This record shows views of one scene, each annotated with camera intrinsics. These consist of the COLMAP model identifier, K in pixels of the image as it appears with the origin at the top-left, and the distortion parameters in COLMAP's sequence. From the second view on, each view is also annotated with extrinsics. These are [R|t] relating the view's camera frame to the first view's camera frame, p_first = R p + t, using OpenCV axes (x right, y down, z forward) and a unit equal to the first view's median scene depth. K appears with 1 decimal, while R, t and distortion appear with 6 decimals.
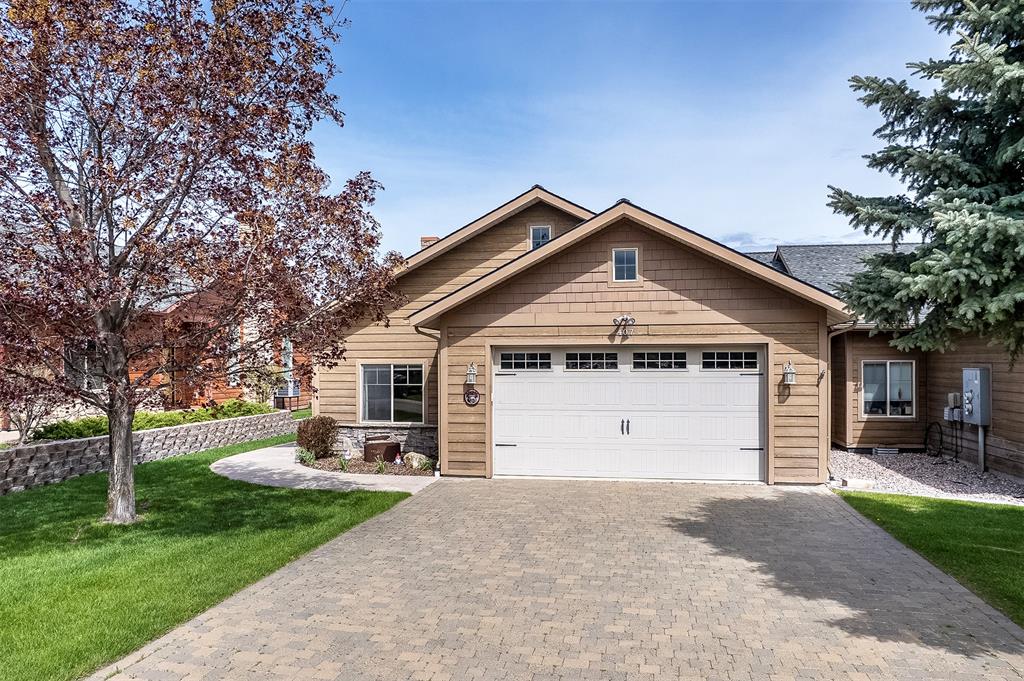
lens RADIAL K [[732.9, 0, 512.0], [0, 732.9, 340.5], [0, 0, 1]] dist [-0.068550, 0.080933]
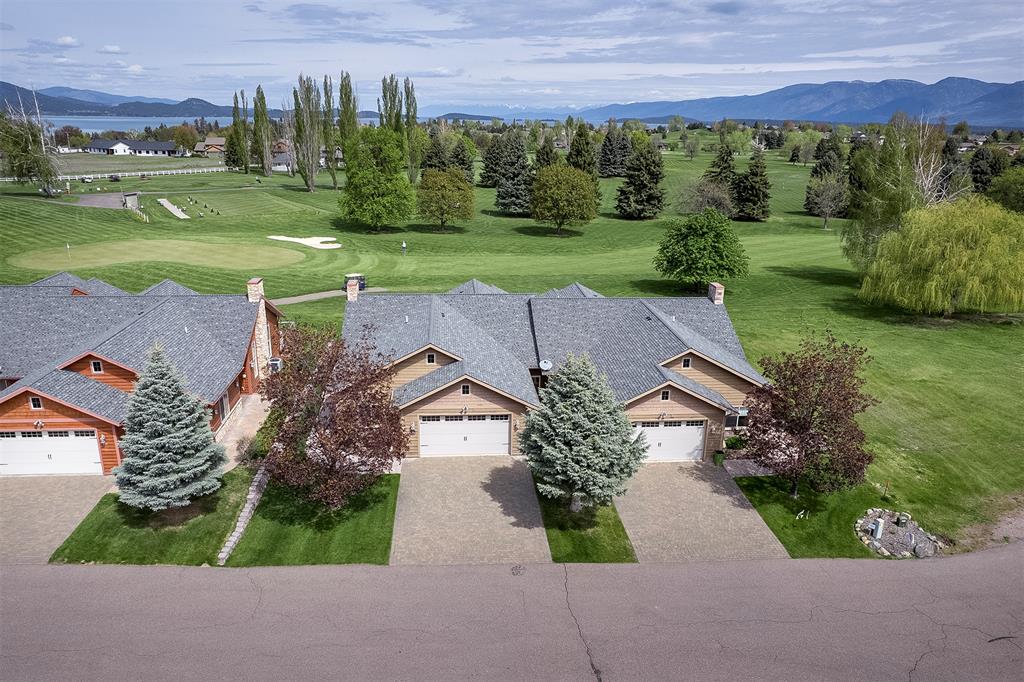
lens RADIAL K [[732.9, 0, 512.0], [0, 732.9, 341.0], [0, 0, 1]] dist [-0.068550, 0.080933]
pose [[0.964859, -0.065566, 0.254458, -0.399025], [-0.026796, 0.938772, 0.343495, -1.299109], [-0.261400, -0.338243, 0.904025, -1.631226]]
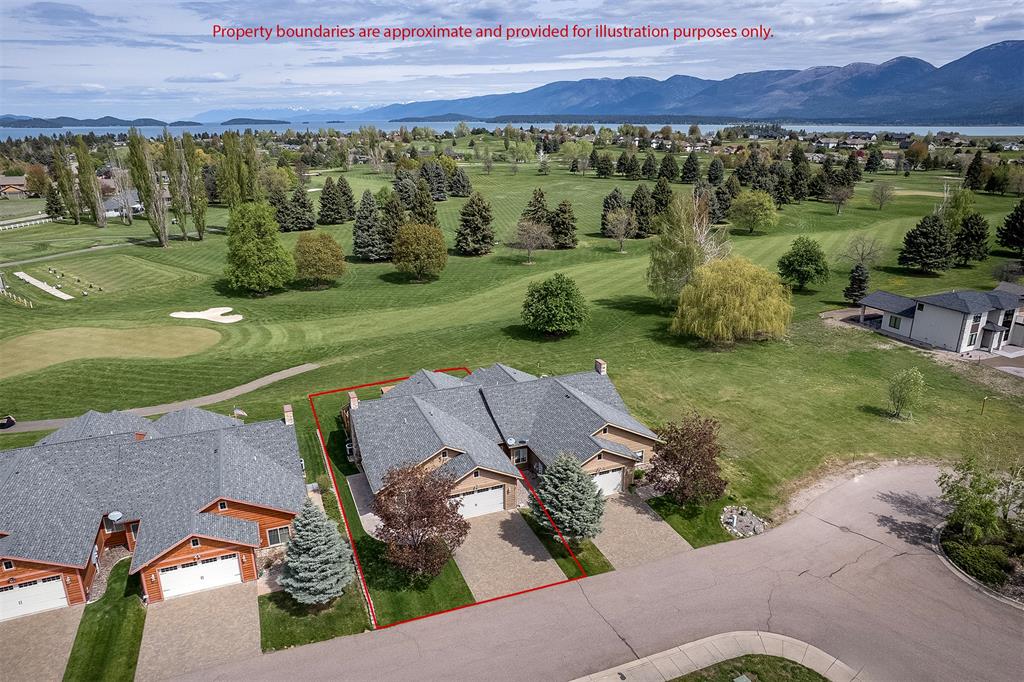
lens RADIAL K [[668.6, 0, 512.0], [0, 668.6, 341.0], [0, 0, 1]] dist [-0.006395, -0.037826]
pose [[0.850651, -0.177238, 0.494955, -1.535854], [-0.011928, 0.934711, 0.355208, -2.307550], [-0.525596, -0.308062, 0.792999, -2.075440]]
